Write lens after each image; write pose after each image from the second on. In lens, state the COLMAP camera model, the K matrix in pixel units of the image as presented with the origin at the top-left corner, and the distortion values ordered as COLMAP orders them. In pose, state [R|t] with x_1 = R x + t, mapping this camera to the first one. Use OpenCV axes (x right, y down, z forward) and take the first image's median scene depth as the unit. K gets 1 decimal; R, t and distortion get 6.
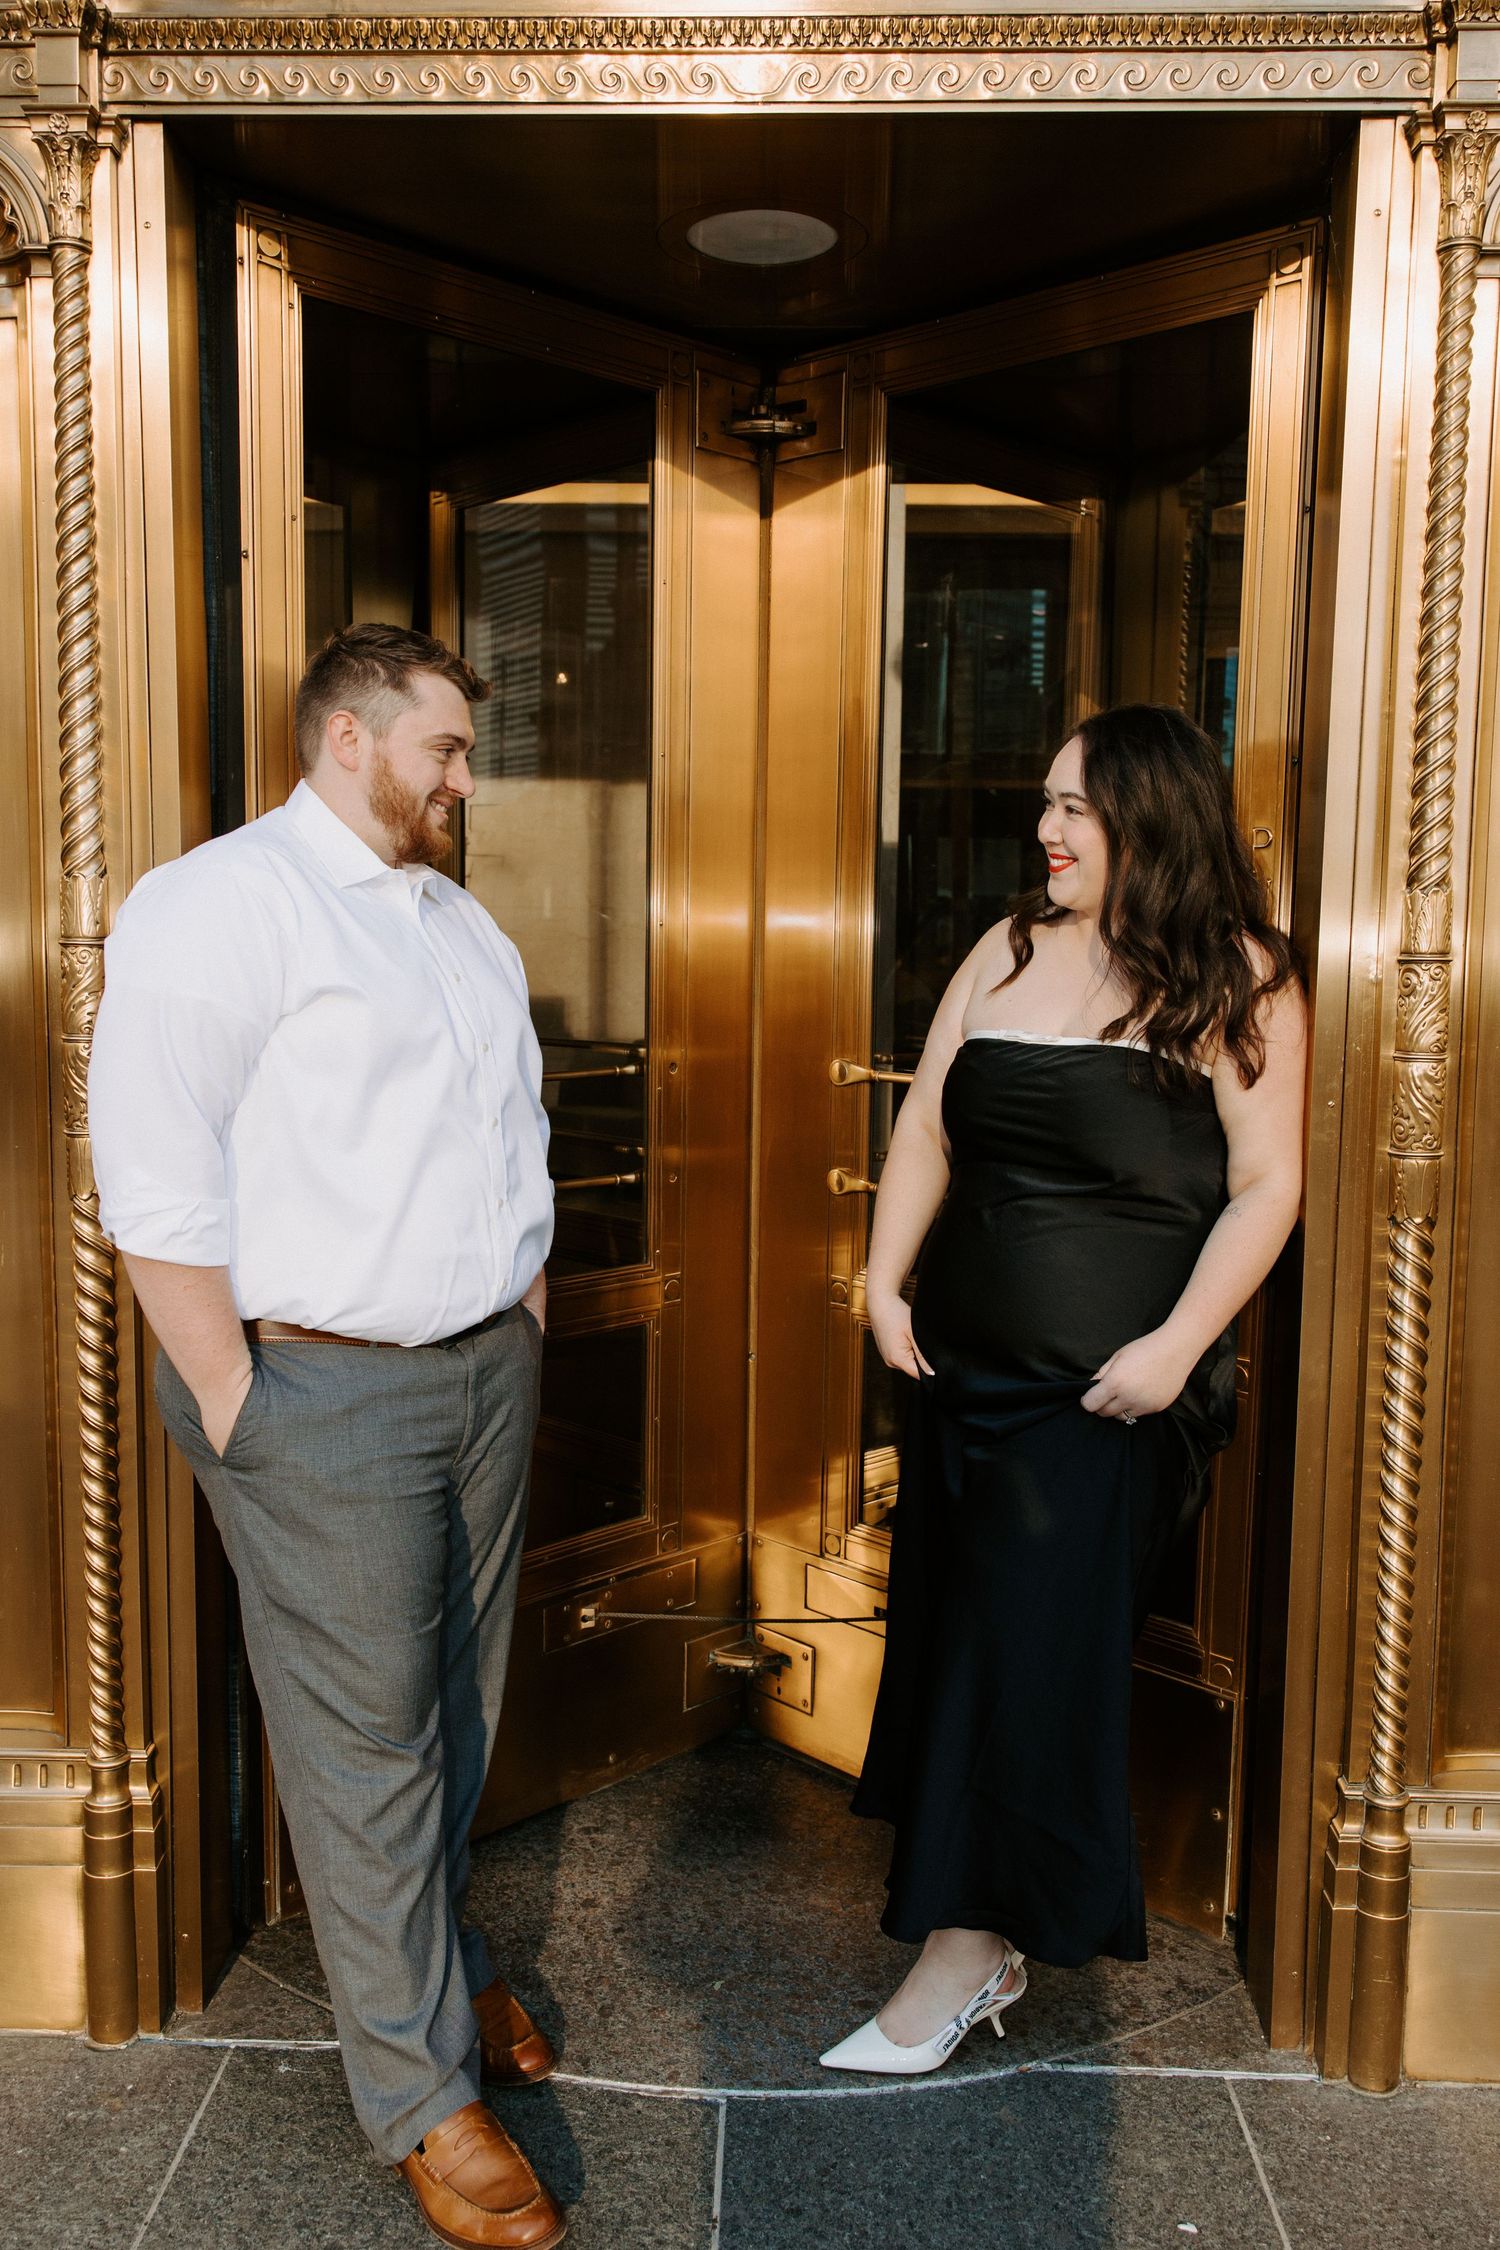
lens RADIAL K [[1905.9, 0, 745.5], [0, 1905.9, 1117.5], [0, 0, 1]] dist [-0.002672, -0.008227]
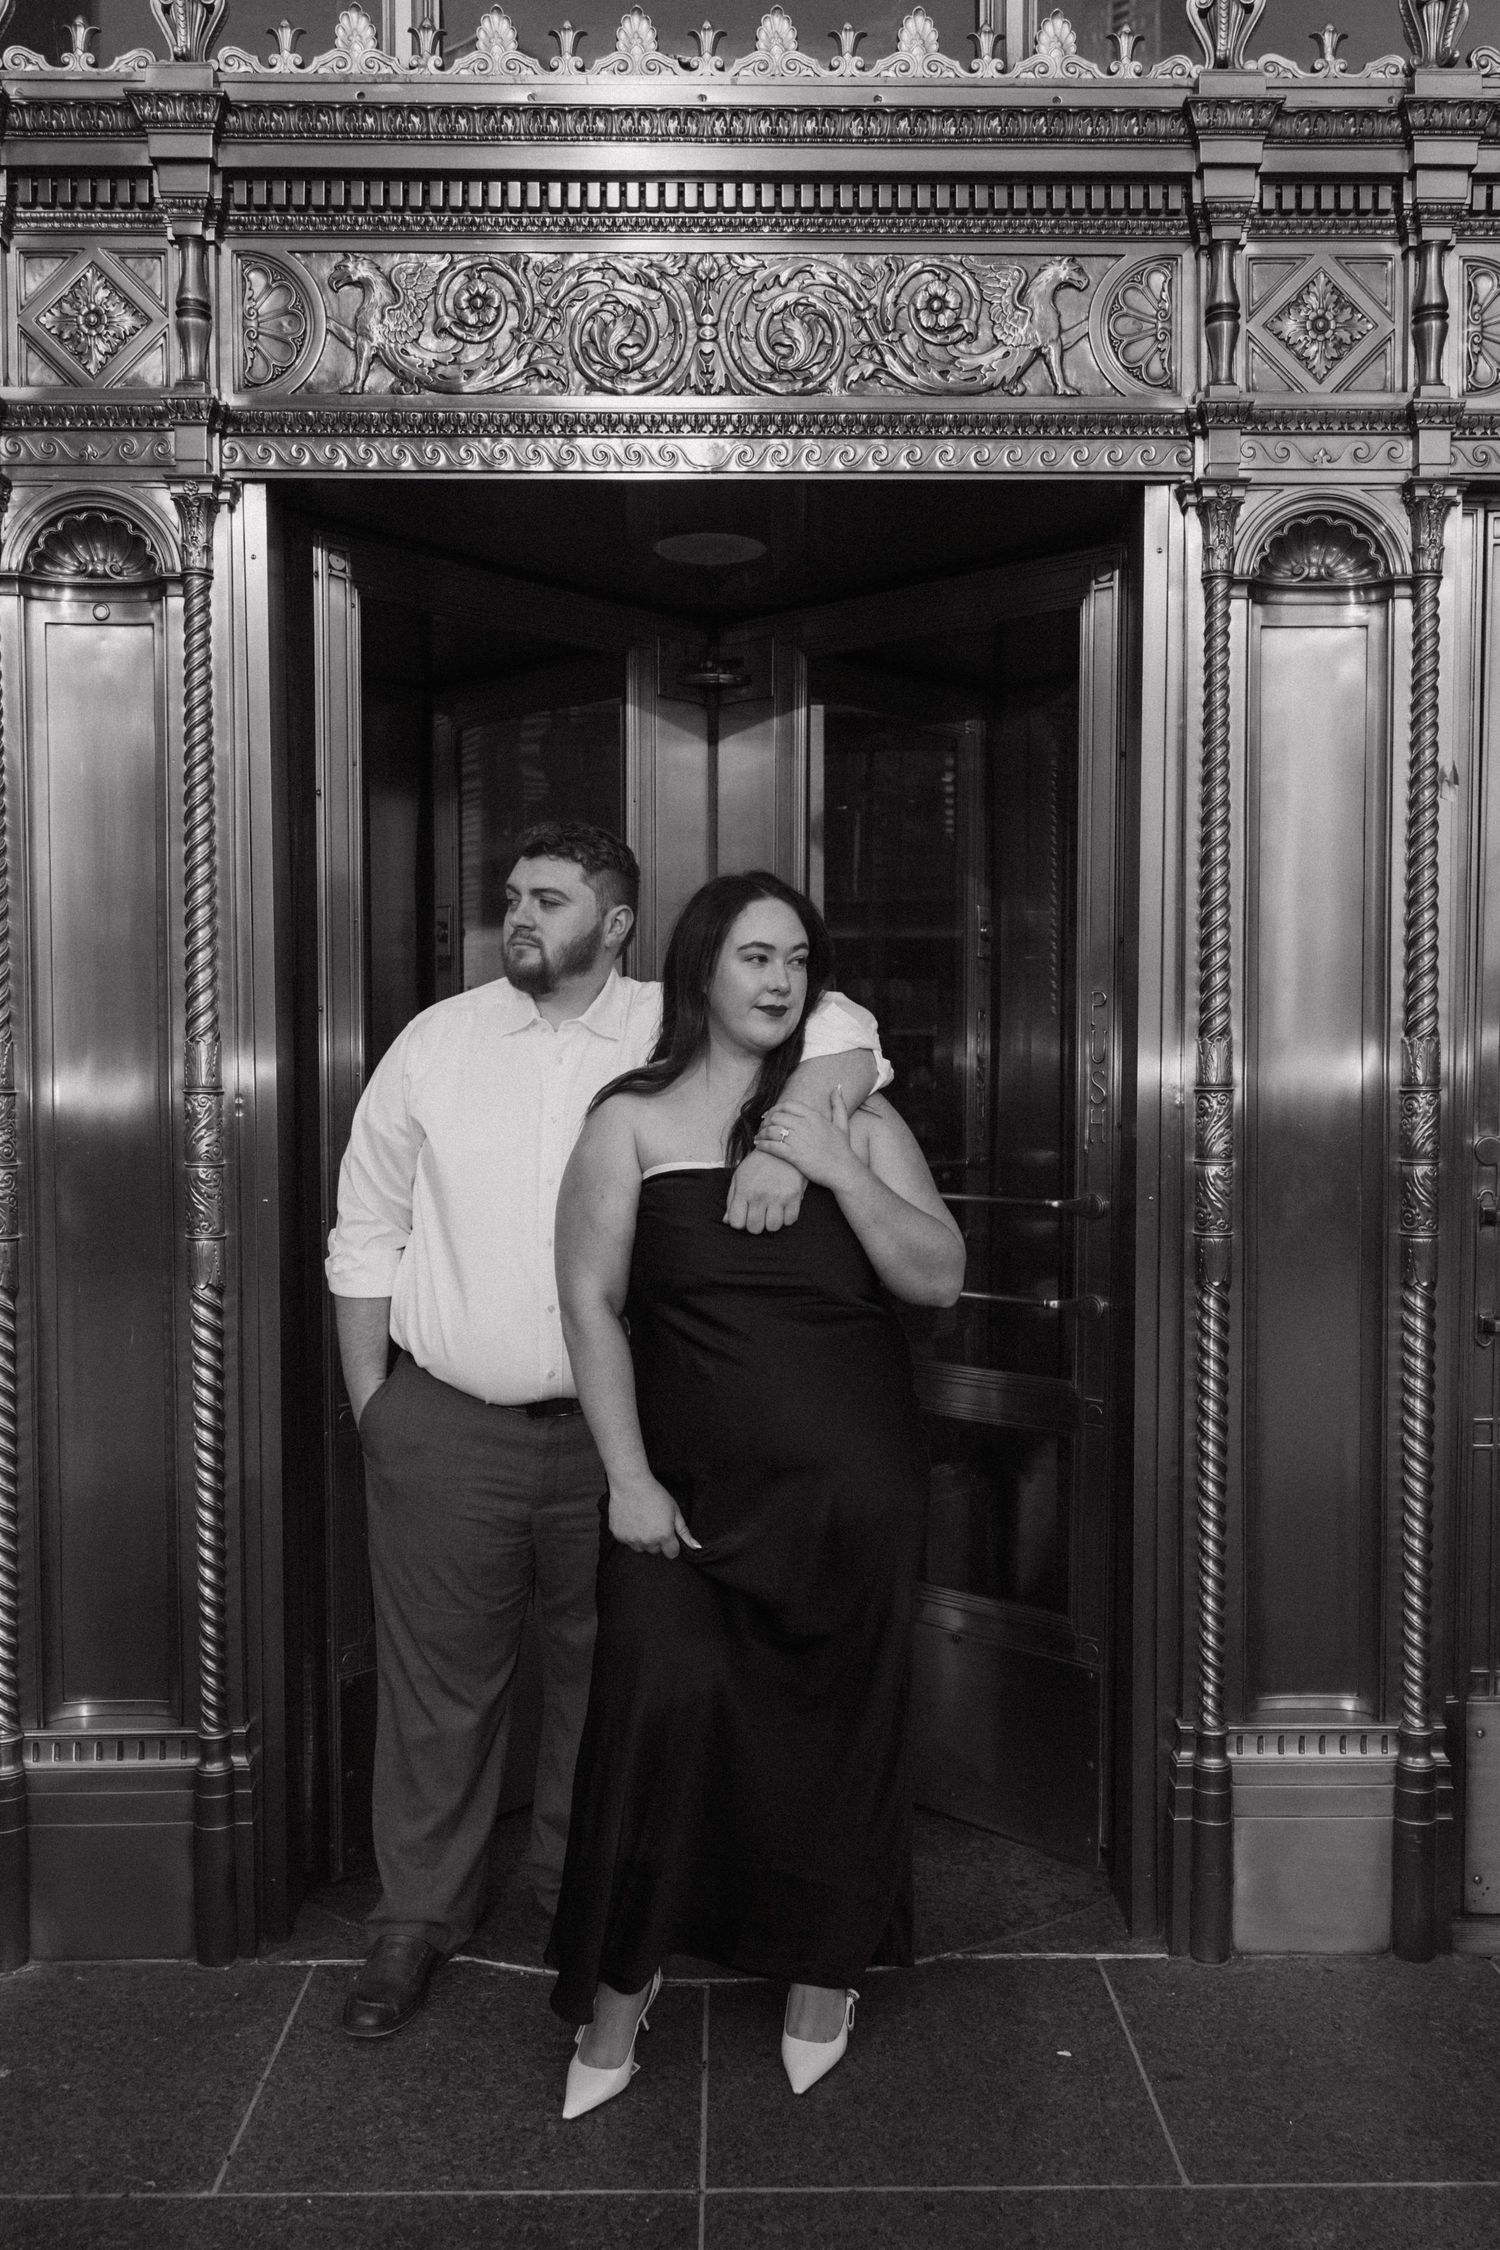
lens RADIAL K [[1905.9, 0, 745.5], [0, 1905.9, 1117.5], [0, 0, 1]] dist [-0.002672, -0.008227]
pose [[0.999200, -0.015846, 0.036722, -0.023936], [0.018307, 0.997539, -0.067678, 0.021596], [-0.035559, 0.068296, 0.997031, -0.324405]]
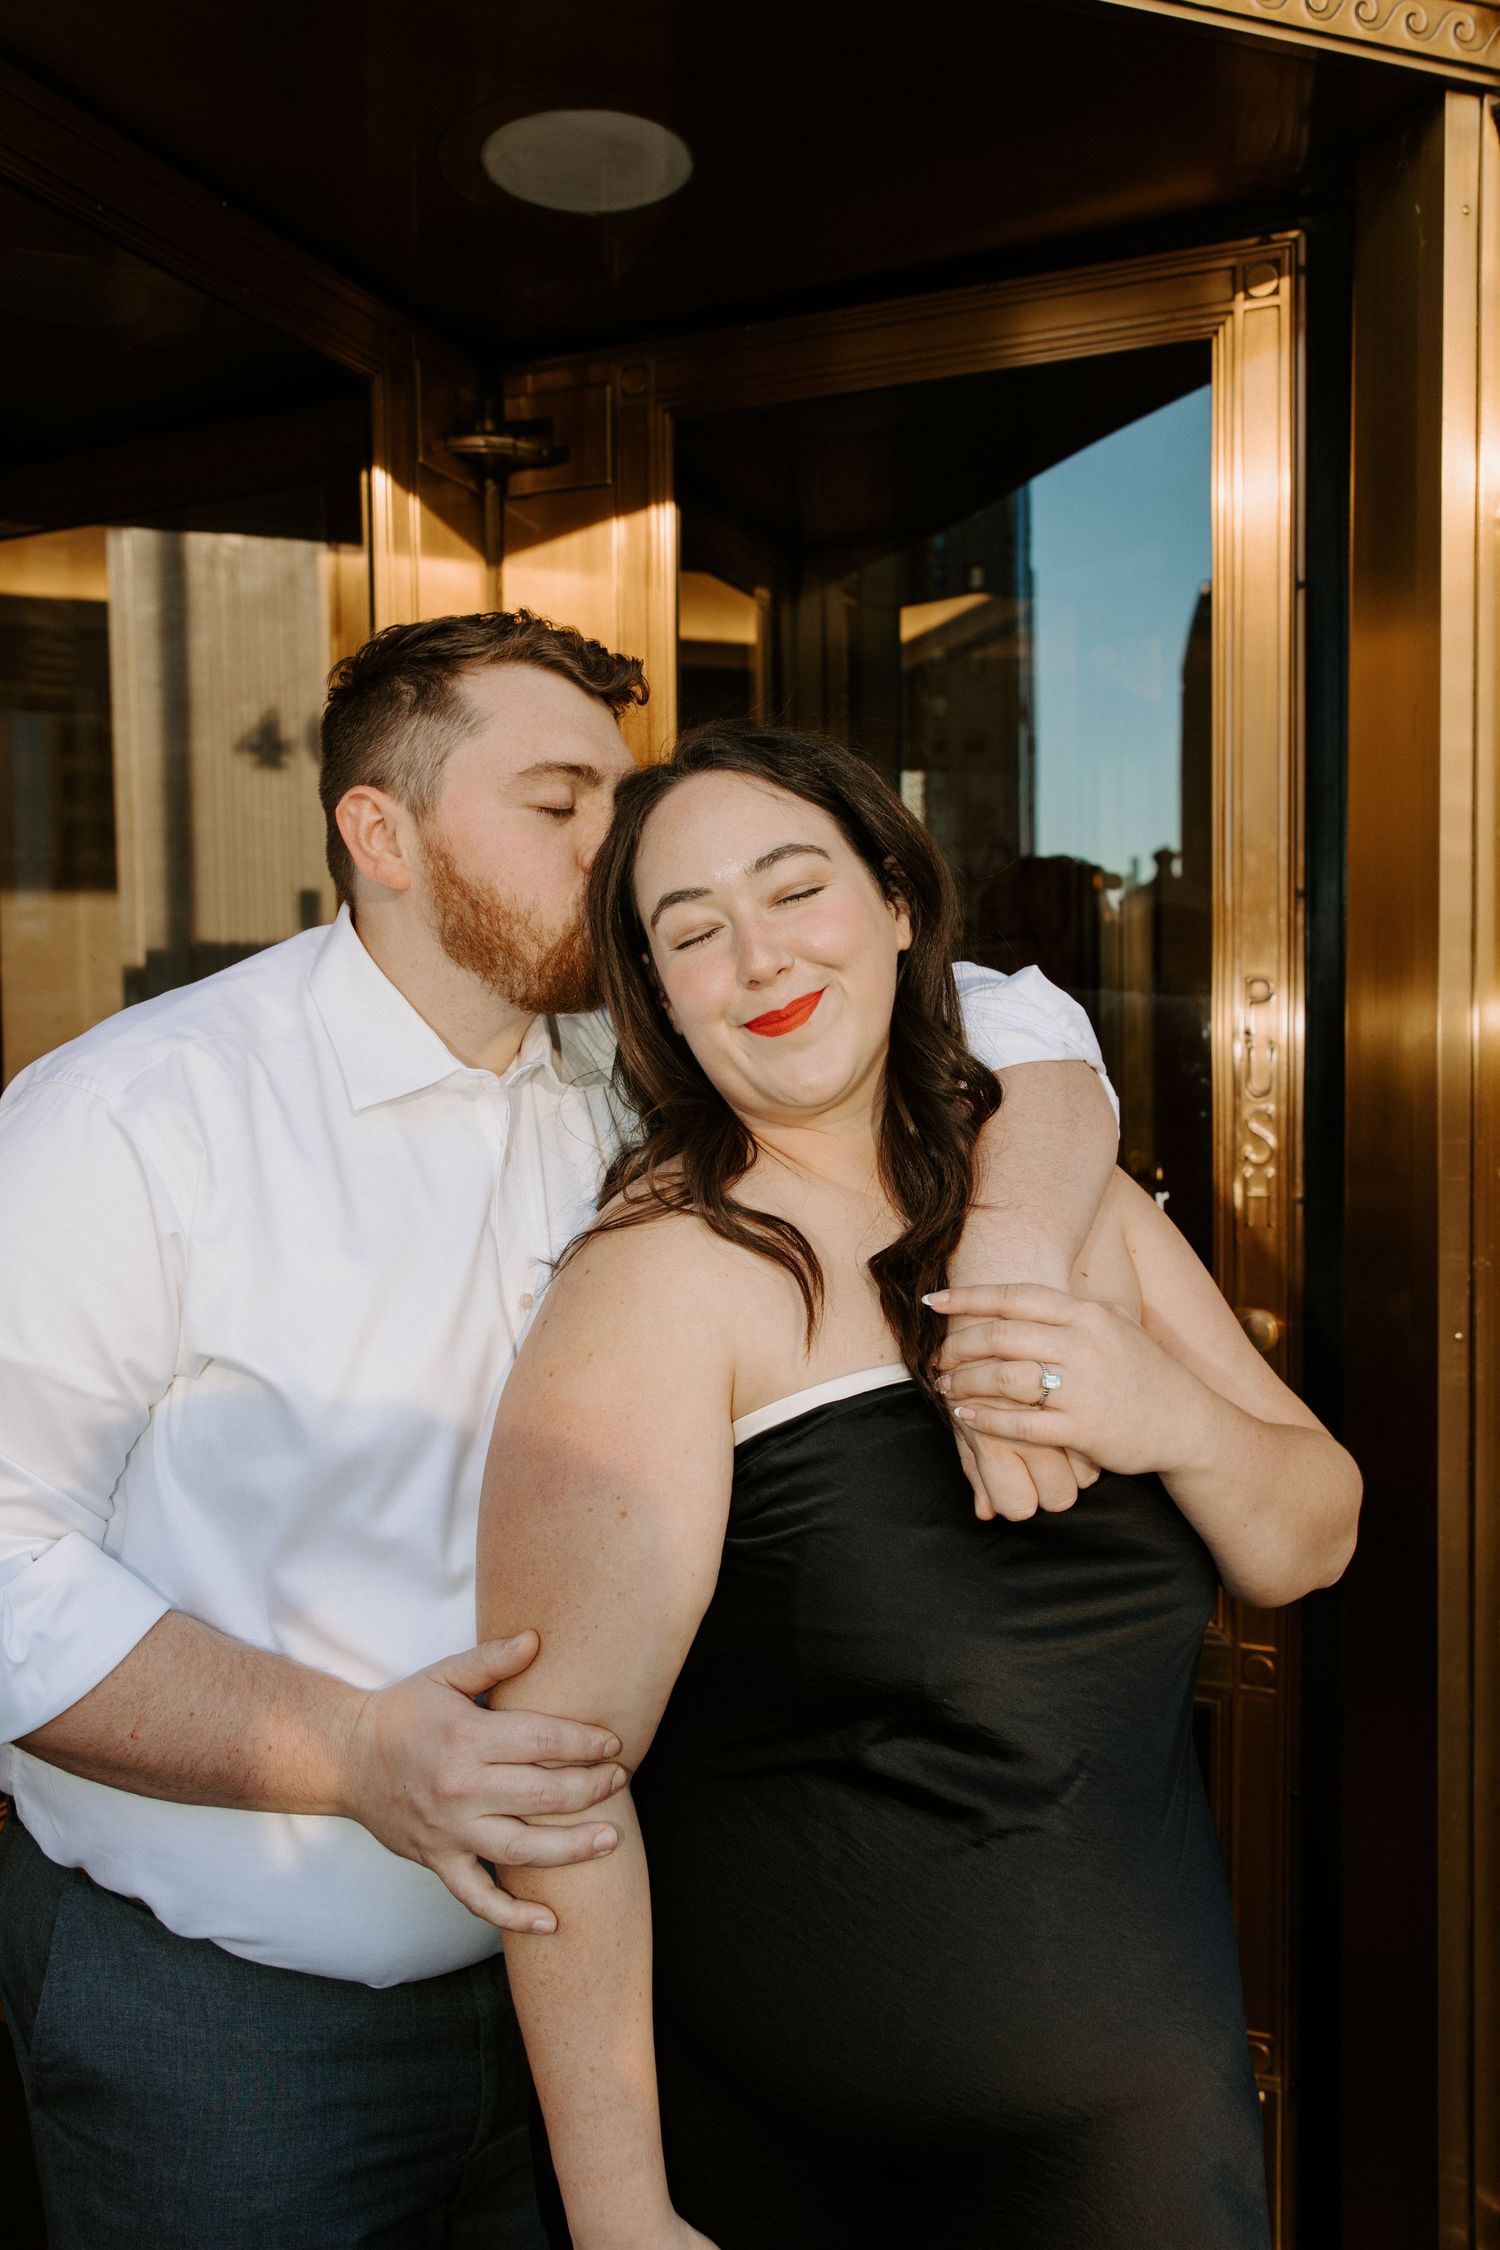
lens RADIAL K [[1735.6, 0, 751.4], [0, 1735.6, 1085.8], [0, 0, 1]] dist [0.000265, 0.000588]
pose [[0.921512, -0.043771, 0.385875, -0.225821], [0.066398, 0.996755, -0.045501, -0.097063], [-0.382631, 0.067551, 0.921428, 0.456471]]
